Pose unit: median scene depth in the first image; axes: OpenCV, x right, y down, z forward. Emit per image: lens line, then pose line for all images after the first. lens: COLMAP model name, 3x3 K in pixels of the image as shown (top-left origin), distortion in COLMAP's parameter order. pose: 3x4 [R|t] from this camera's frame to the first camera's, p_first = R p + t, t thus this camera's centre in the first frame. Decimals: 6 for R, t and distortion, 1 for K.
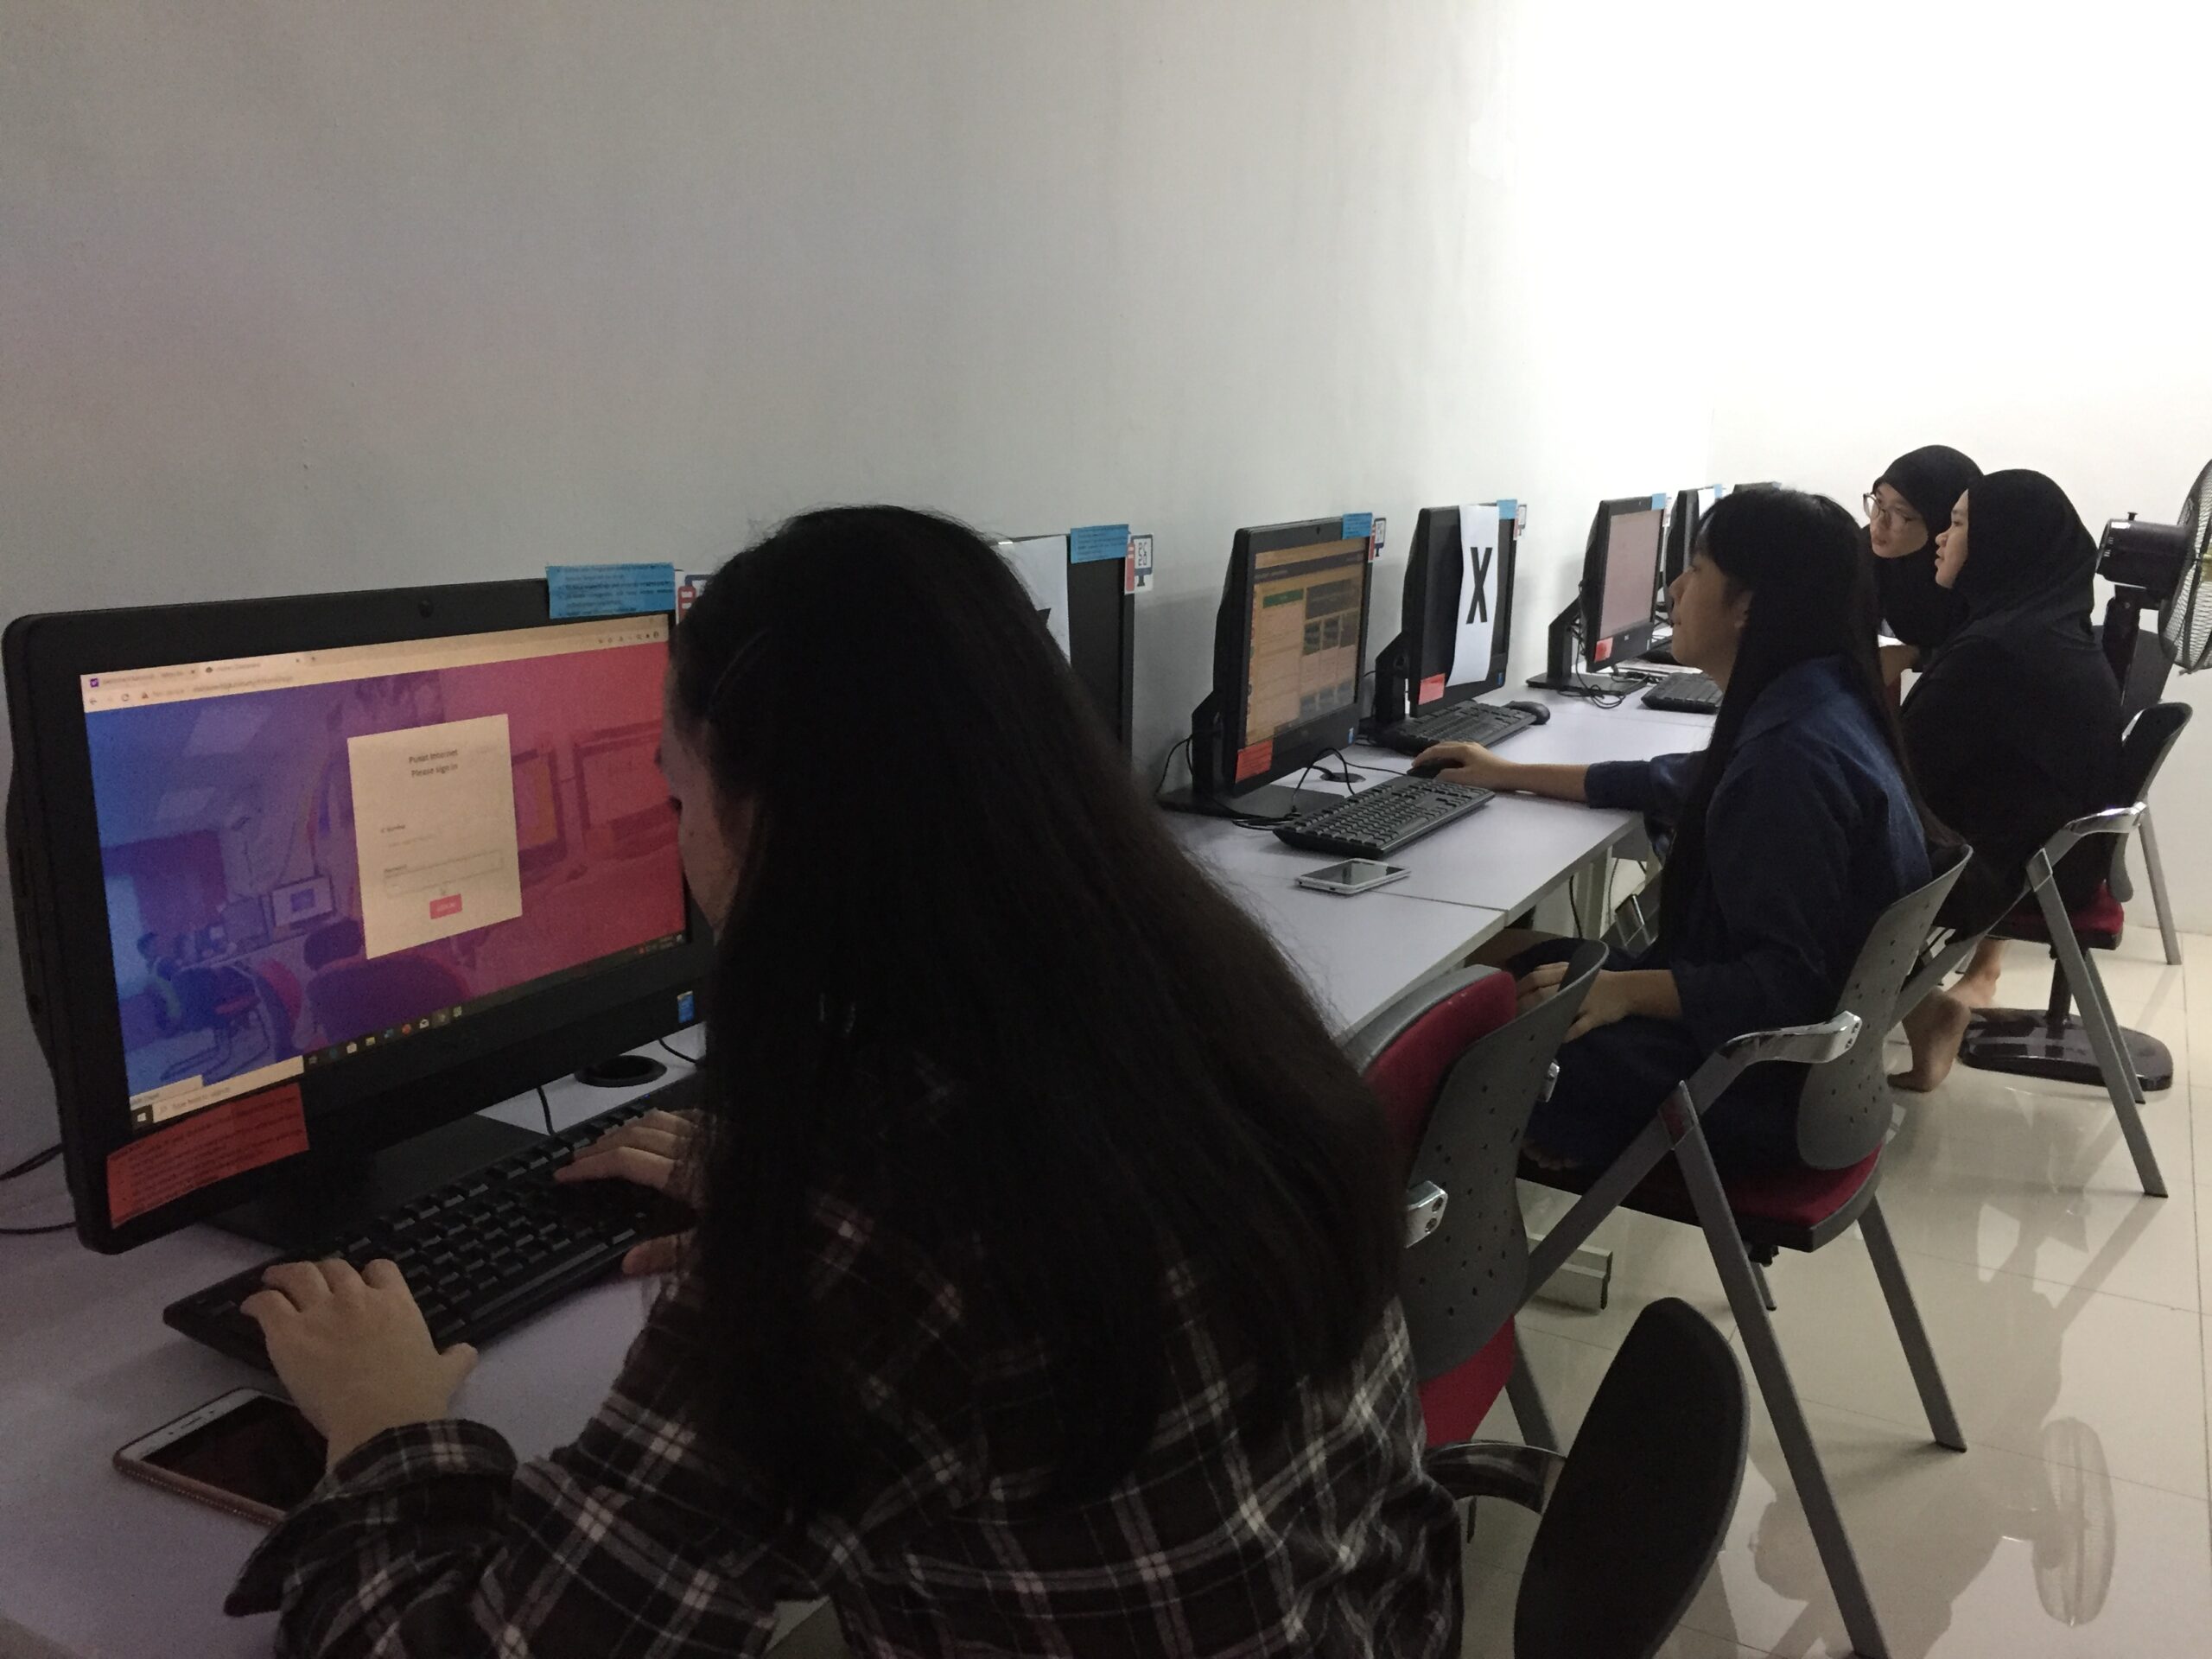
lens RADIAL K [[1906.4, 0, 1111.9], [0, 1906.4, 822.7], [0, 0, 1]] dist [0.078556, -0.089619]
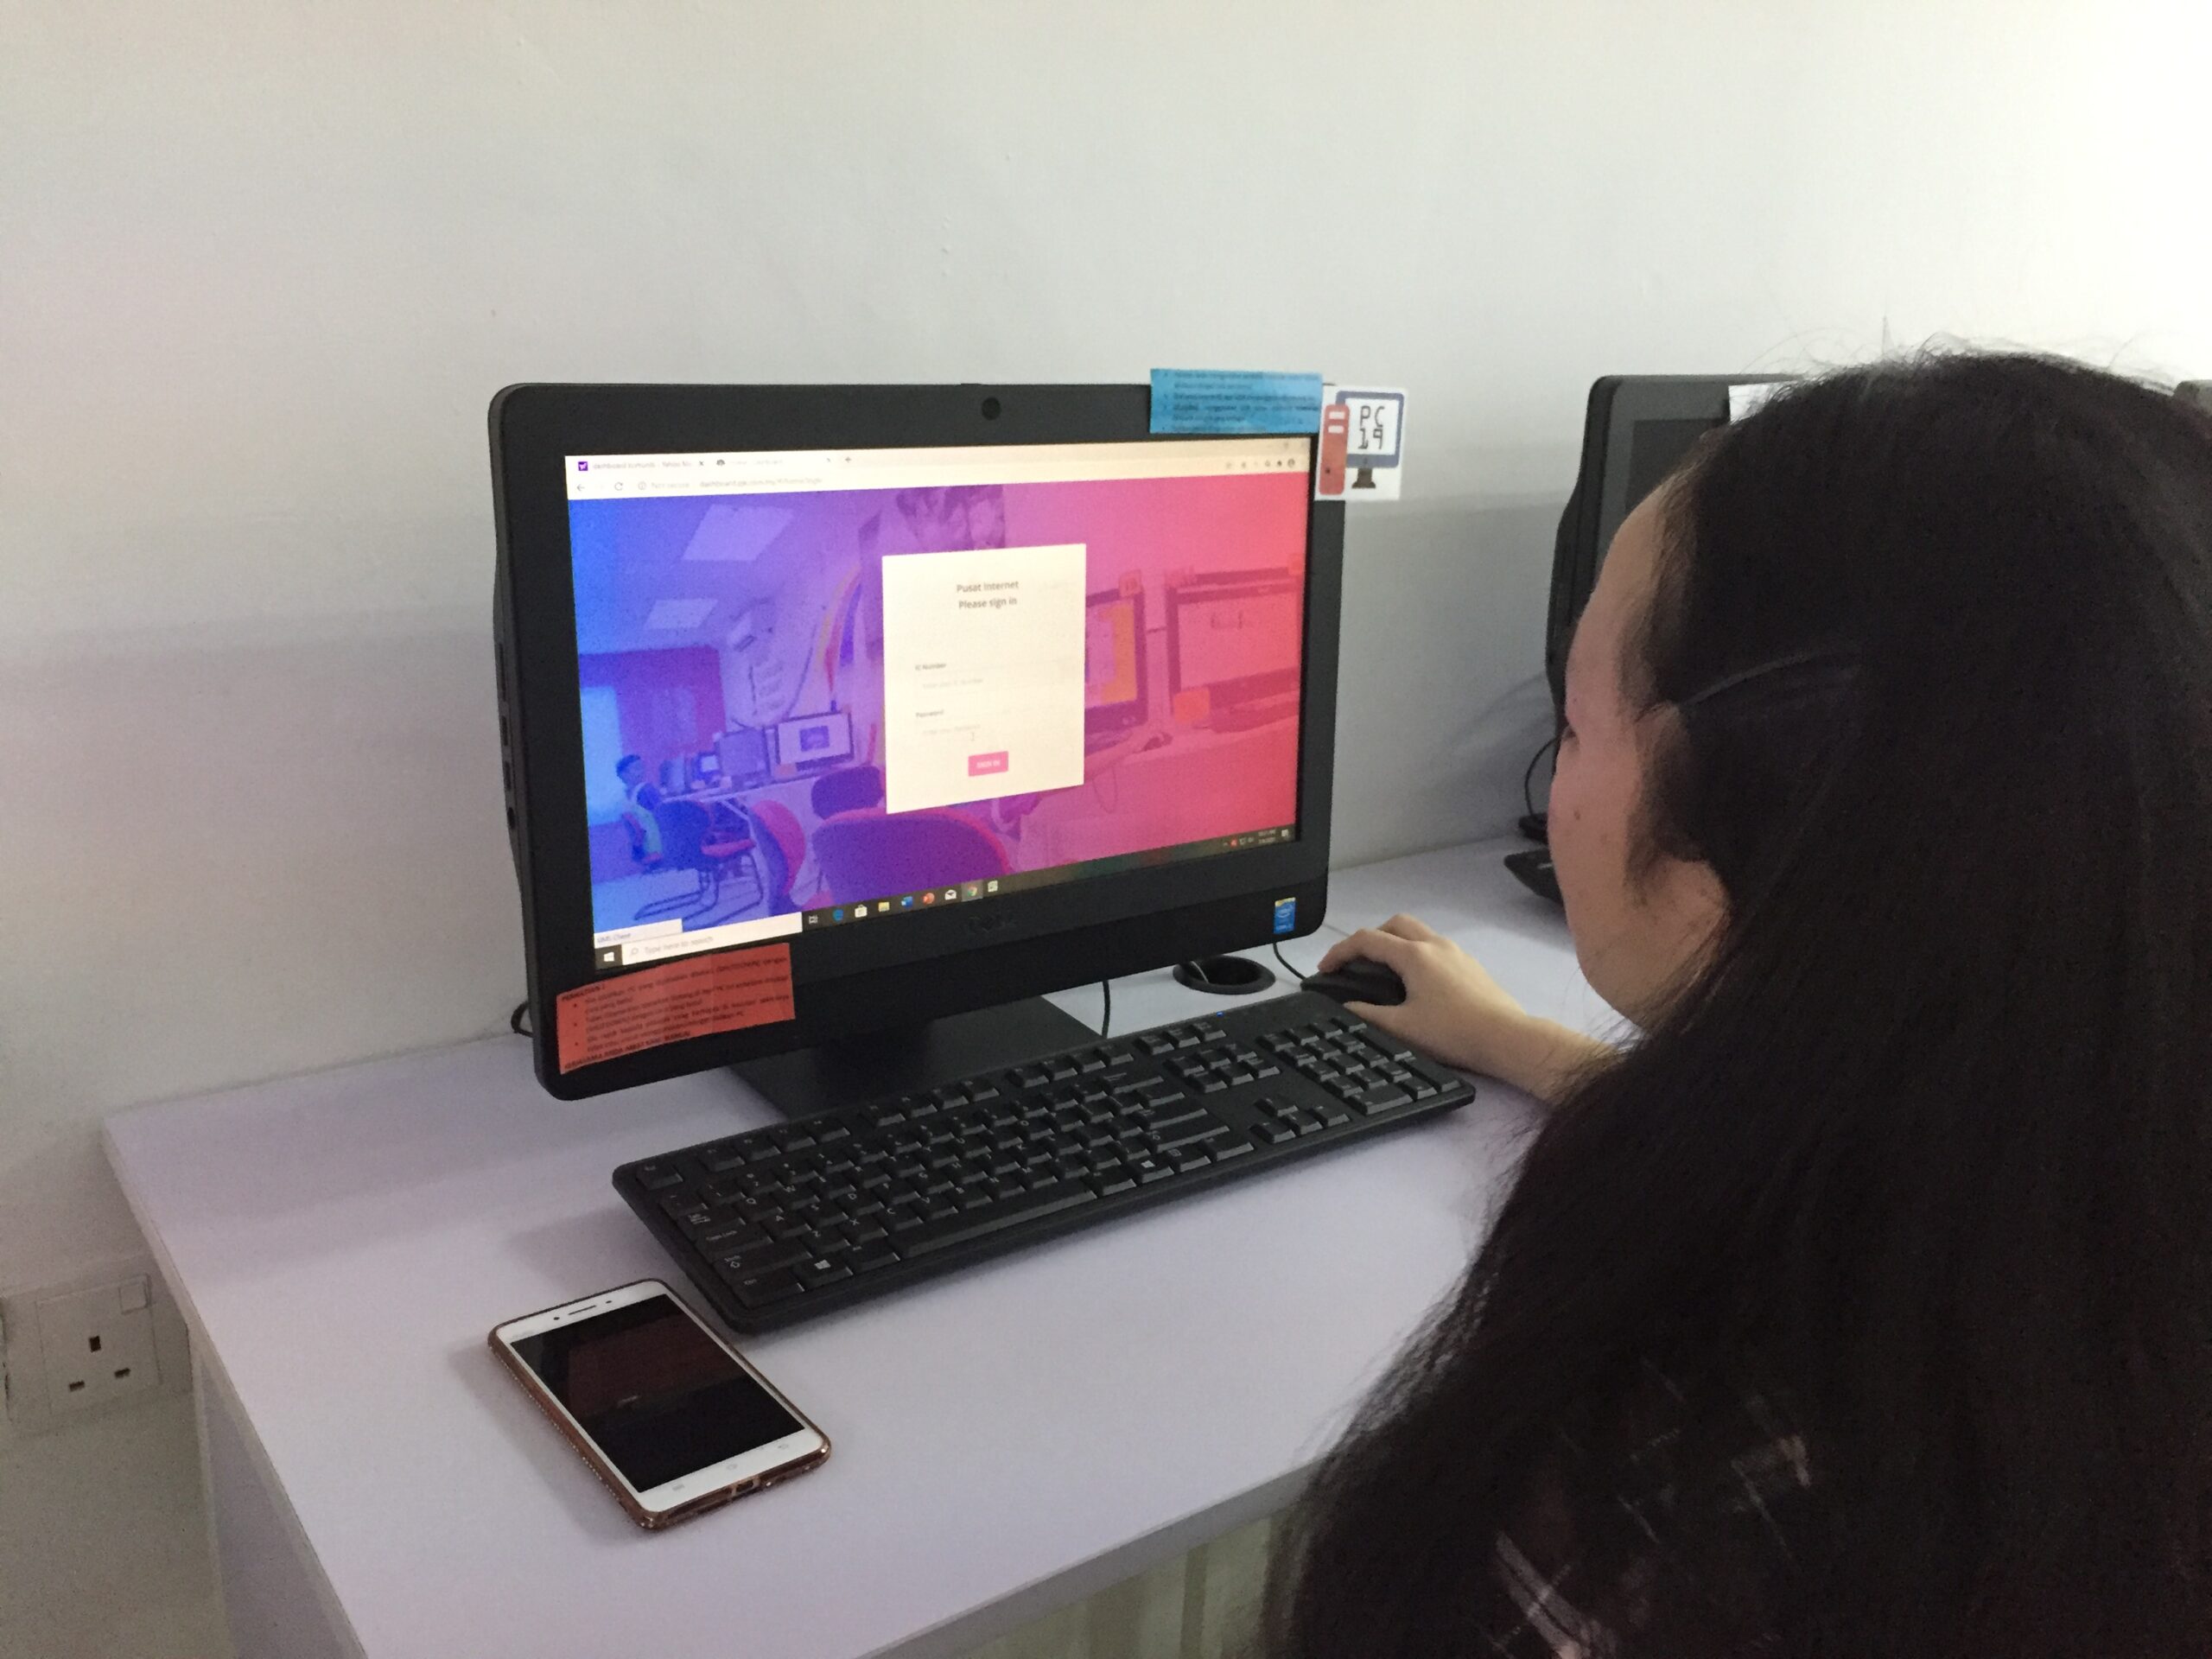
lens RADIAL K [[1898.8, 0, 1106.7], [0, 1898.8, 830.4], [0, 0, 1]] dist [0.068666, -0.087032]
pose [[0.894322, 0.141528, -0.424451, 0.069233], [-0.109416, 0.989030, 0.099240, -0.018175], [0.433839, -0.042311, 0.899996, 0.277415]]
